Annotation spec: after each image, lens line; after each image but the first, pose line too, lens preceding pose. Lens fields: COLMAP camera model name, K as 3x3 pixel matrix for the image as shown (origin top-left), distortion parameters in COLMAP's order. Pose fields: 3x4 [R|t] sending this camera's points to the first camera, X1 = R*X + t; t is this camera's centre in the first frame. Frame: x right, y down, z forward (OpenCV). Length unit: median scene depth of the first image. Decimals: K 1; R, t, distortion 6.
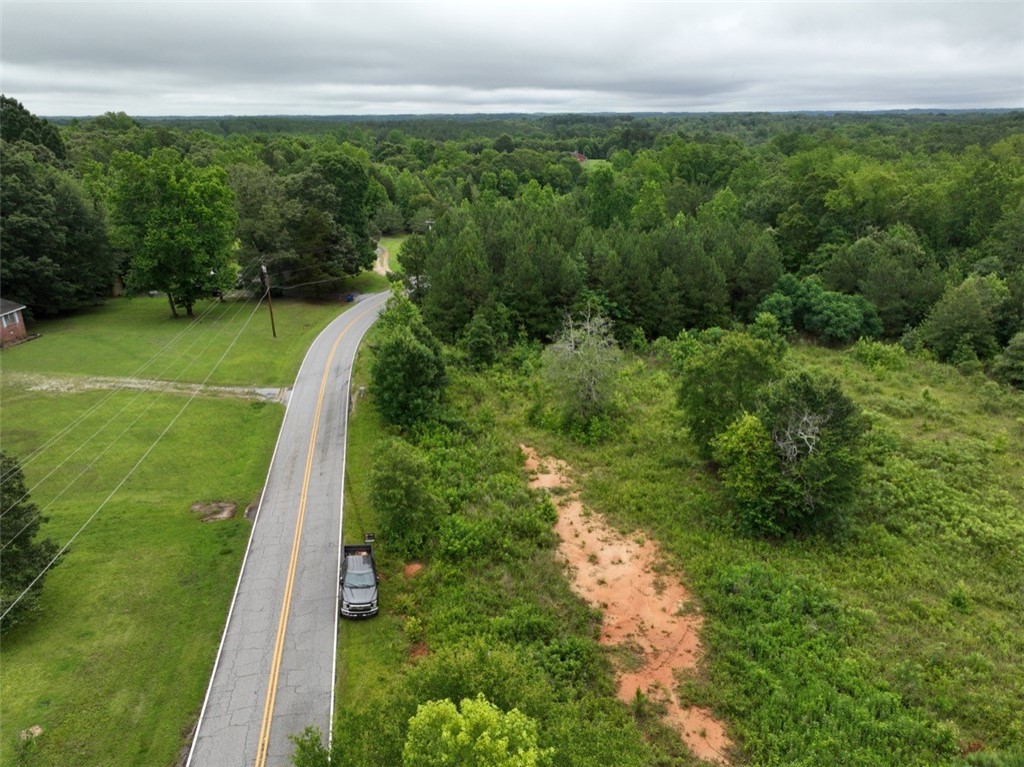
lens RADIAL K [[730.4, 0, 522.5], [0, 730.4, 390.9], [0, 0, 1]] dist [-0.009278, 0.028504]
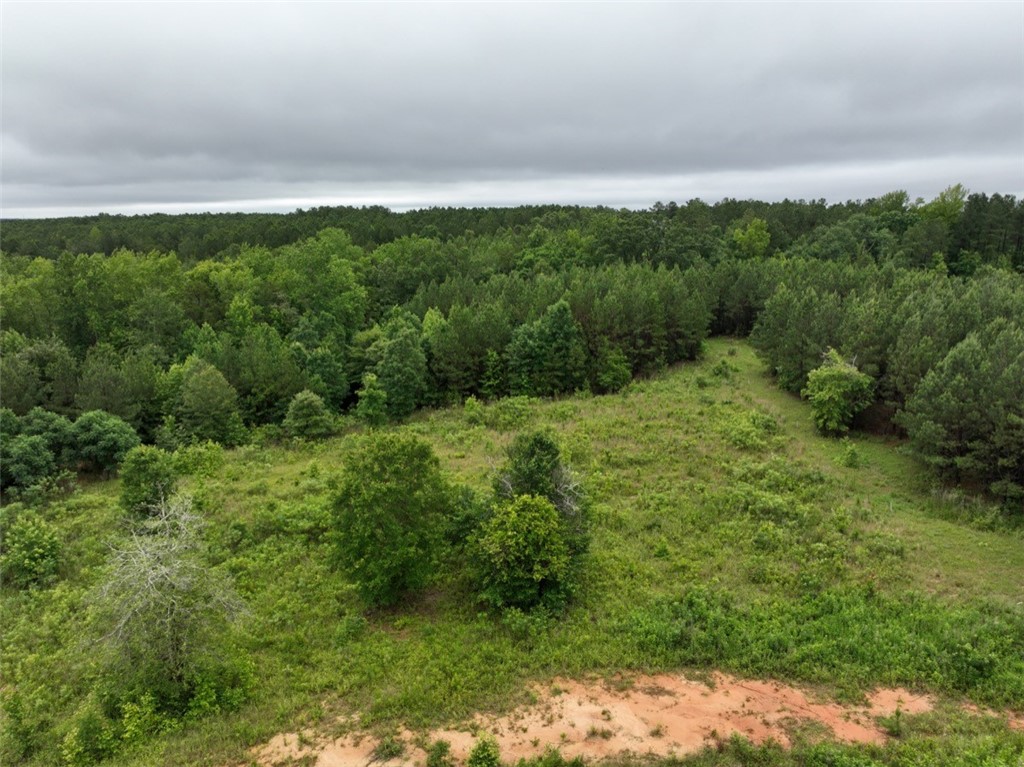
lens RADIAL K [[733.5, 0, 517.5], [0, 733.5, 383.6], [0, 0, 1]] dist [0.010042, 0.008417]
pose [[0.119596, -0.221385, 0.967825, -0.221140], [0.338919, 0.925367, 0.169792, -0.104129], [-0.933183, 0.307708, 0.185701, 0.311746]]
